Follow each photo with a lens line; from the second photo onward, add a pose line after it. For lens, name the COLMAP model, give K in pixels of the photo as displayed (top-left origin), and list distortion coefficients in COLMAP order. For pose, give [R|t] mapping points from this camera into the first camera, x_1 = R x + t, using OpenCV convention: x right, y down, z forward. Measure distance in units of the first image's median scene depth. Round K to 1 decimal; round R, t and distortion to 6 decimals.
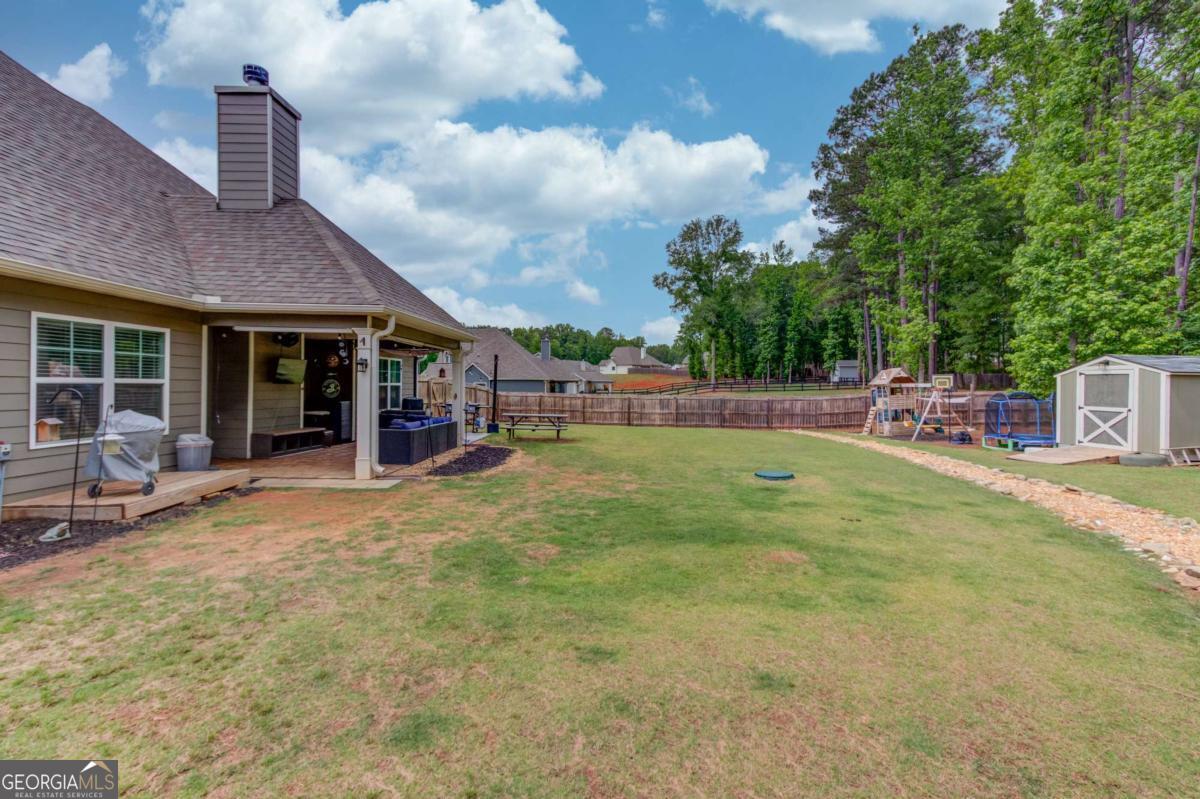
lens RADIAL K [[556.2, 0, 600.3], [0, 556.2, 391.0], [0, 0, 1]] dist [0.019734, 0.001616]
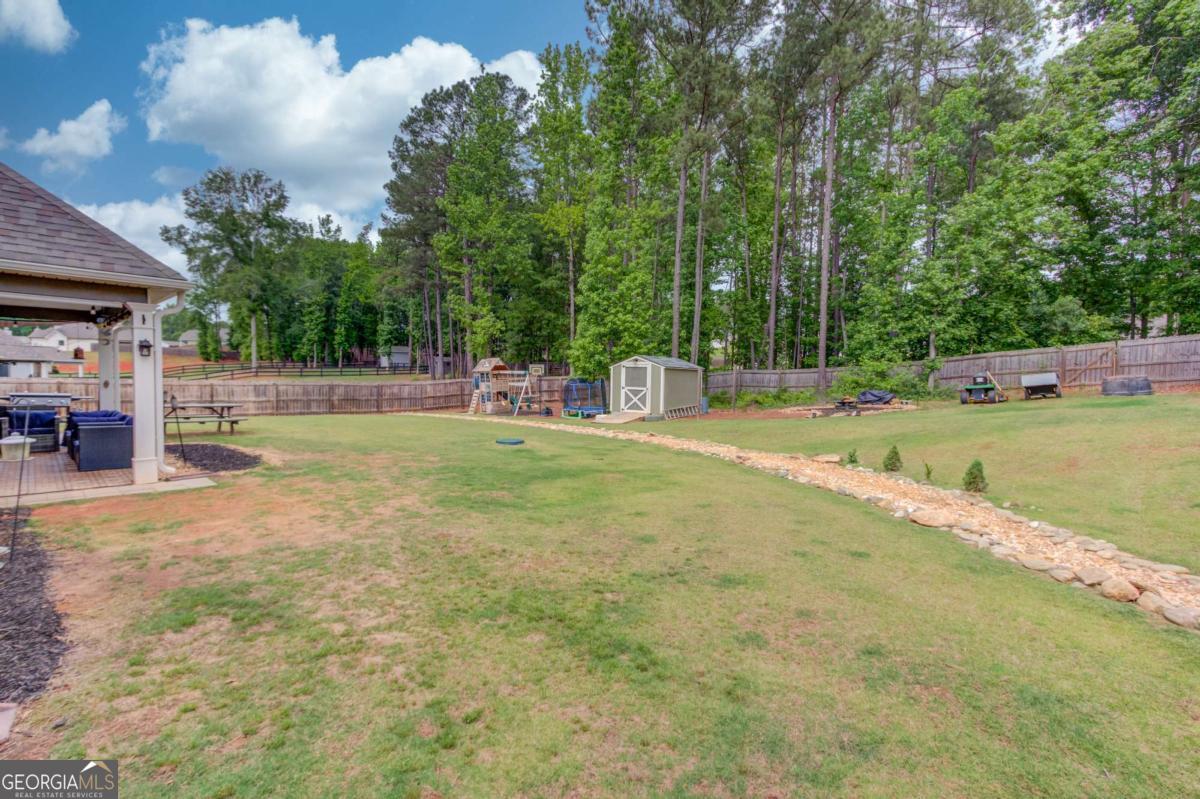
lens RADIAL K [[556.2, 0, 626.6], [0, 556.2, 397.0], [0, 0, 1]] dist [0.019734, 0.001616]
pose [[0.671026, -0.026101, 0.740975, -0.154320], [-0.002349, 0.999300, 0.037329, -0.001488], [-0.741430, -0.026789, 0.670495, -0.029153]]
